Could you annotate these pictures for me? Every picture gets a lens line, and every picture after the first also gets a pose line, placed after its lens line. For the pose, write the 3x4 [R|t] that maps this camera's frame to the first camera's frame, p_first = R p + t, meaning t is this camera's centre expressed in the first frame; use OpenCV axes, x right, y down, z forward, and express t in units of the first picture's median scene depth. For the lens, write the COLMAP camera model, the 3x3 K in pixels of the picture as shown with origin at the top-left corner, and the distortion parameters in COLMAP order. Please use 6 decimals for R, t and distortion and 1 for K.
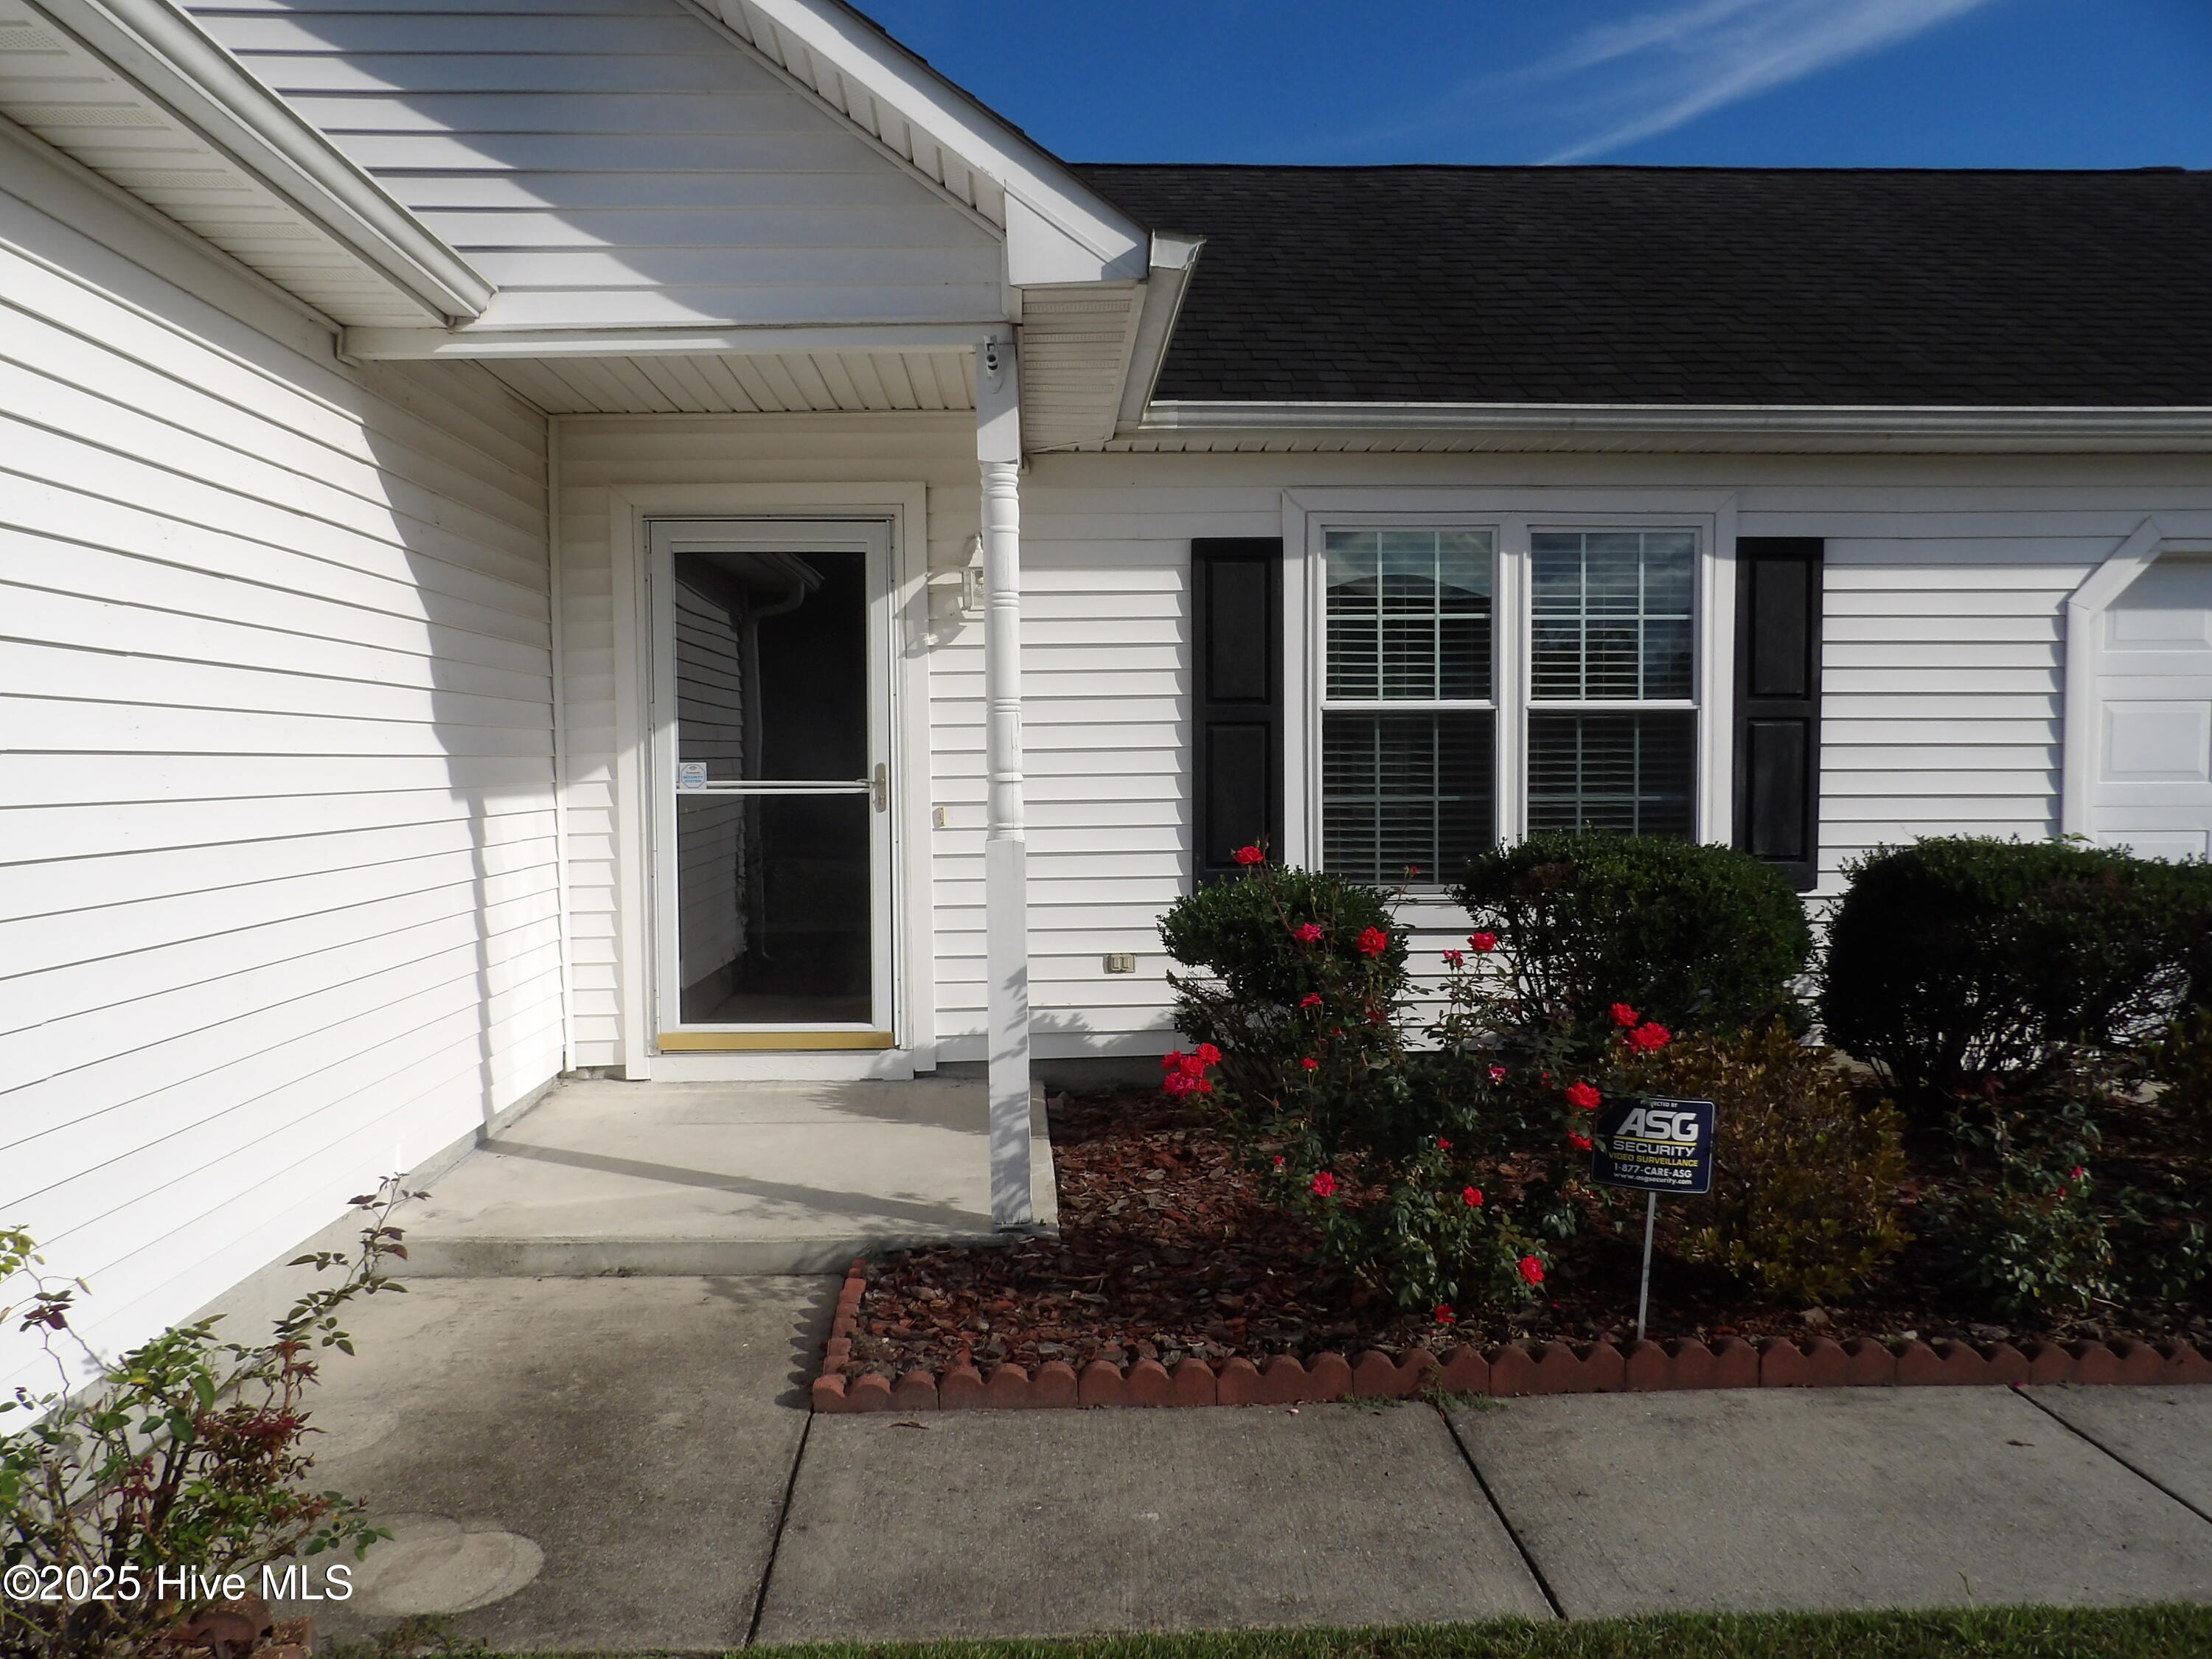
lens RADIAL K [[1580.4, 0, 1074.7], [0, 1580.4, 838.3], [0, 0, 1]] dist [-0.036089, 0.042213]
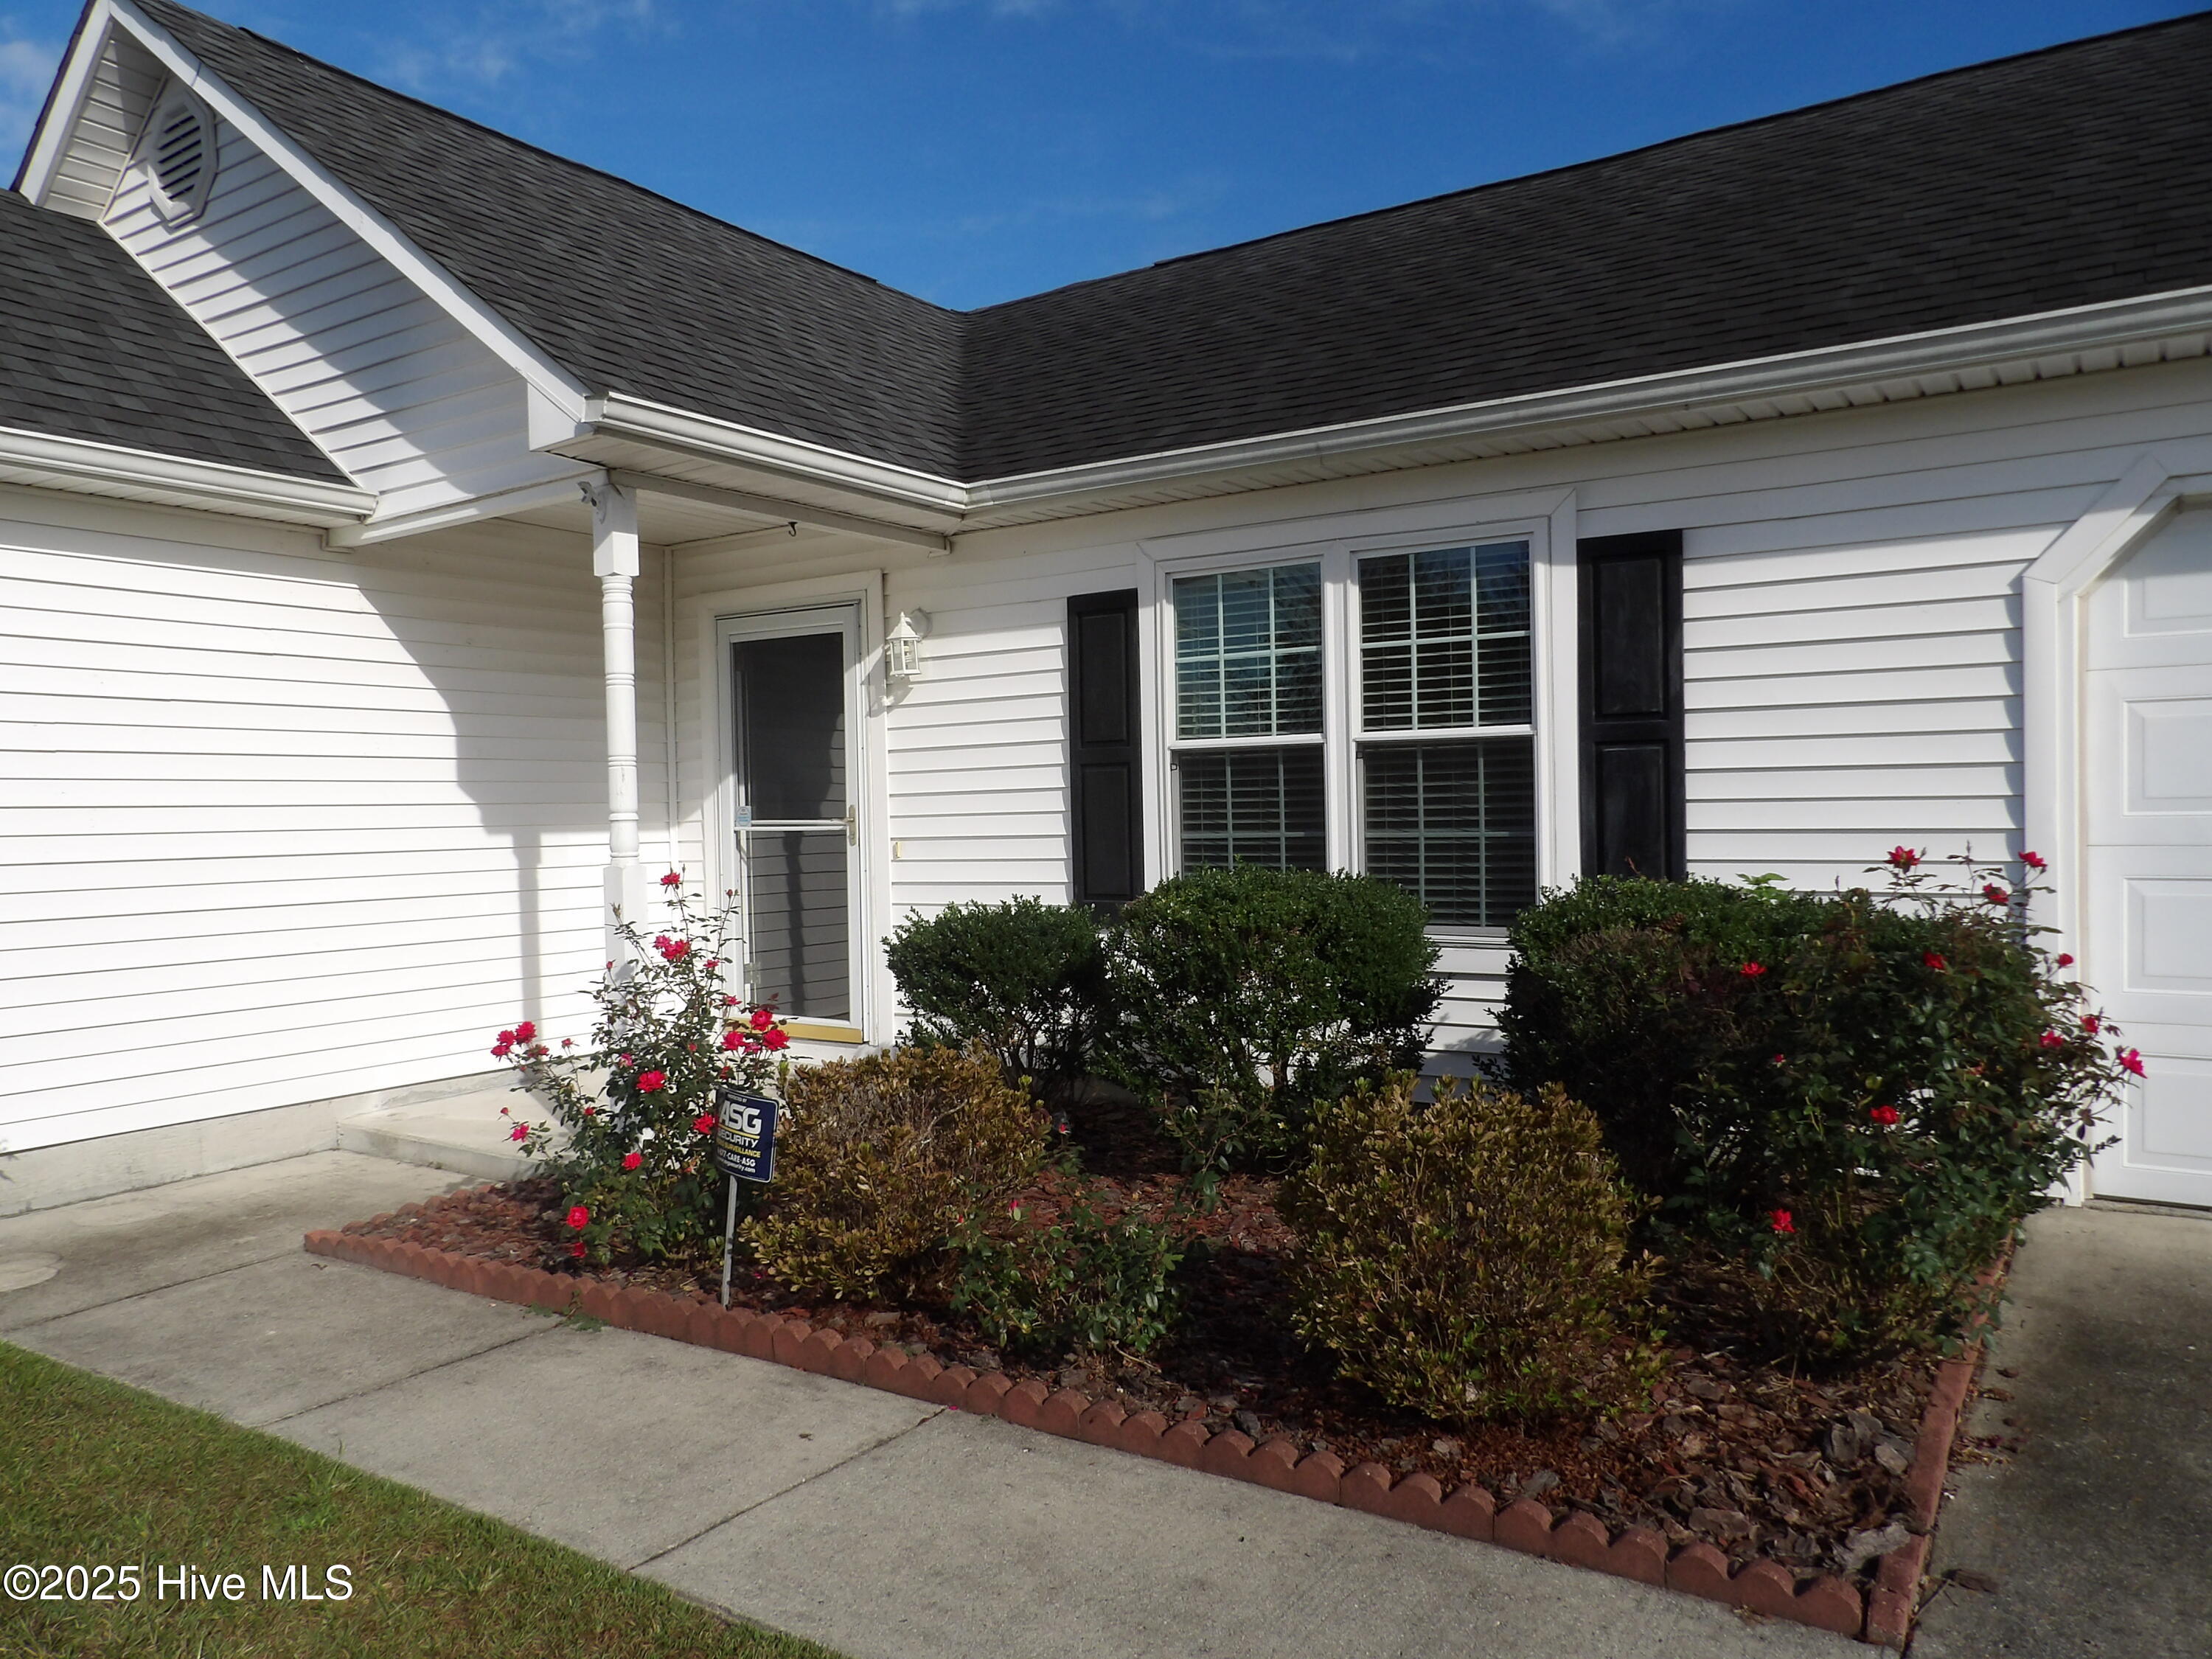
lens RADIAL K [[1580.4, 0, 1097.7], [0, 1580.4, 840.1], [0, 0, 1]] dist [-0.036089, 0.042213]
pose [[0.817792, 0.001554, -0.575512, 0.713503], [-0.015366, 0.999699, -0.019135, -0.000616], [0.575309, 0.024492, 0.817569, 0.120419]]
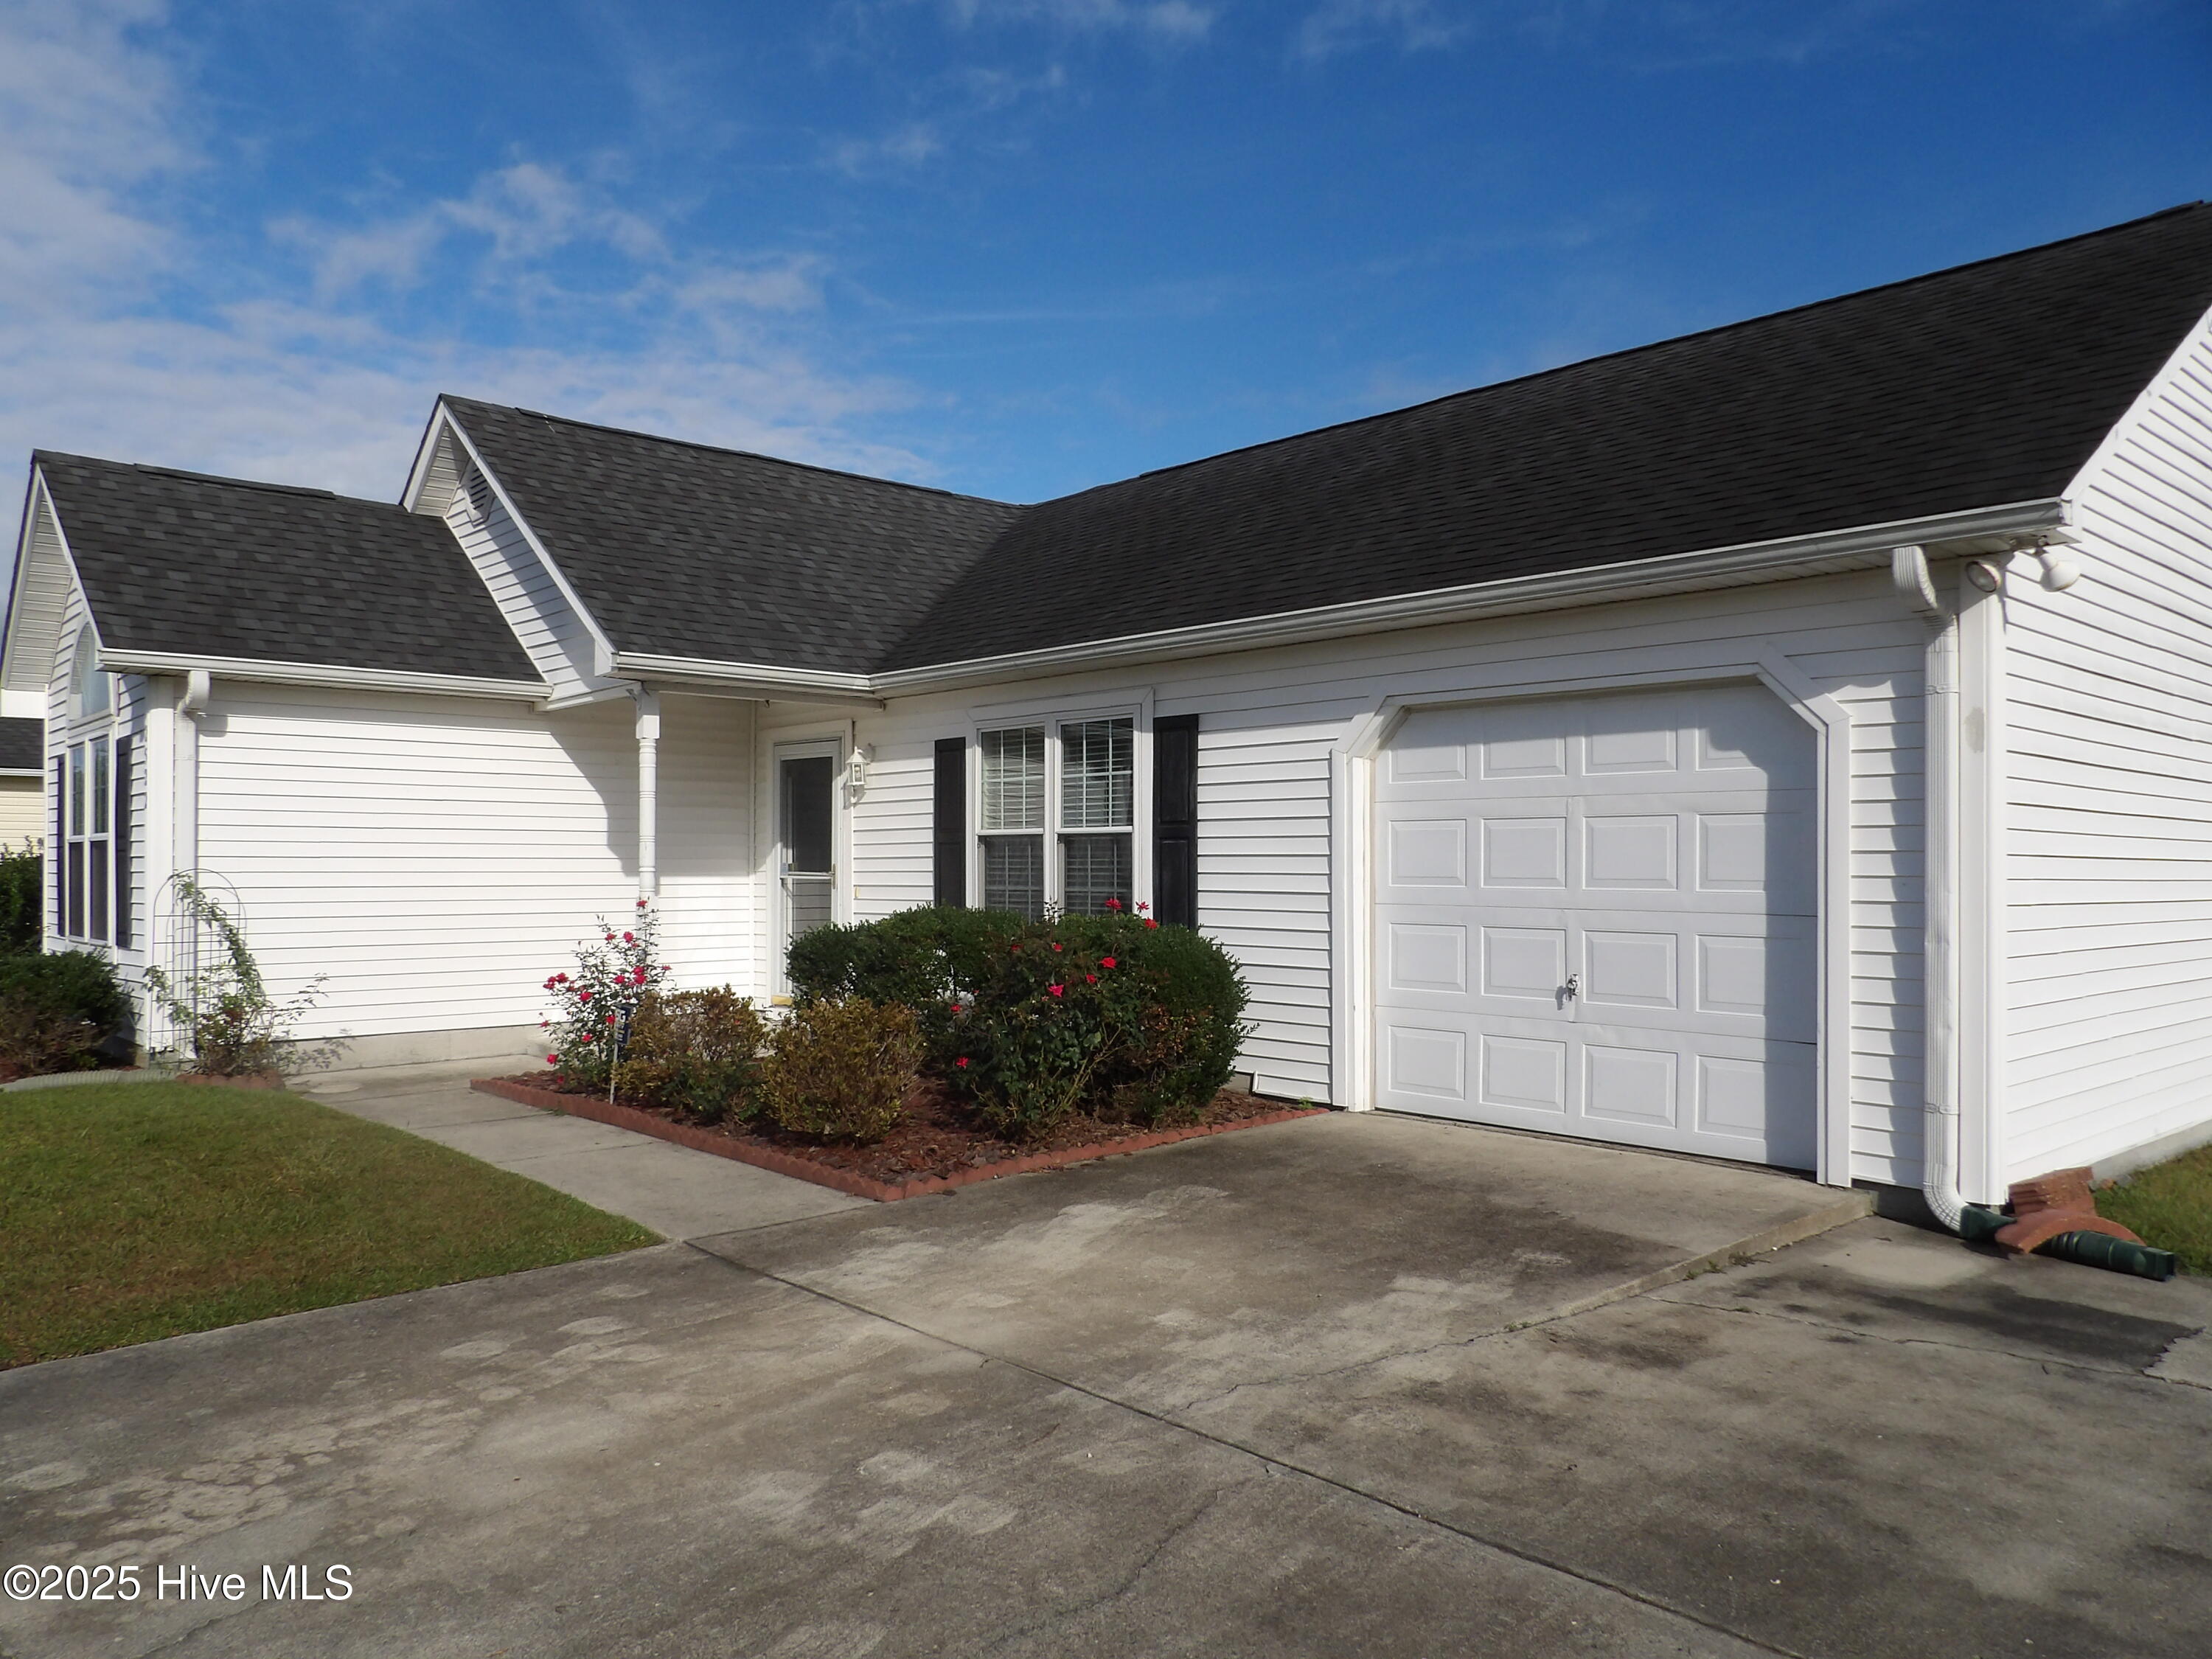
lens RADIAL K [[1580.4, 0, 1109.1], [0, 1580.4, 829.9], [0, 0, 1]] dist [-0.036089, 0.042213]
pose [[0.655014, -0.009712, -0.755554, 1.541104], [-0.042730, 0.997841, -0.049871, -0.006609], [0.754408, 0.064951, 0.653185, -0.015598]]
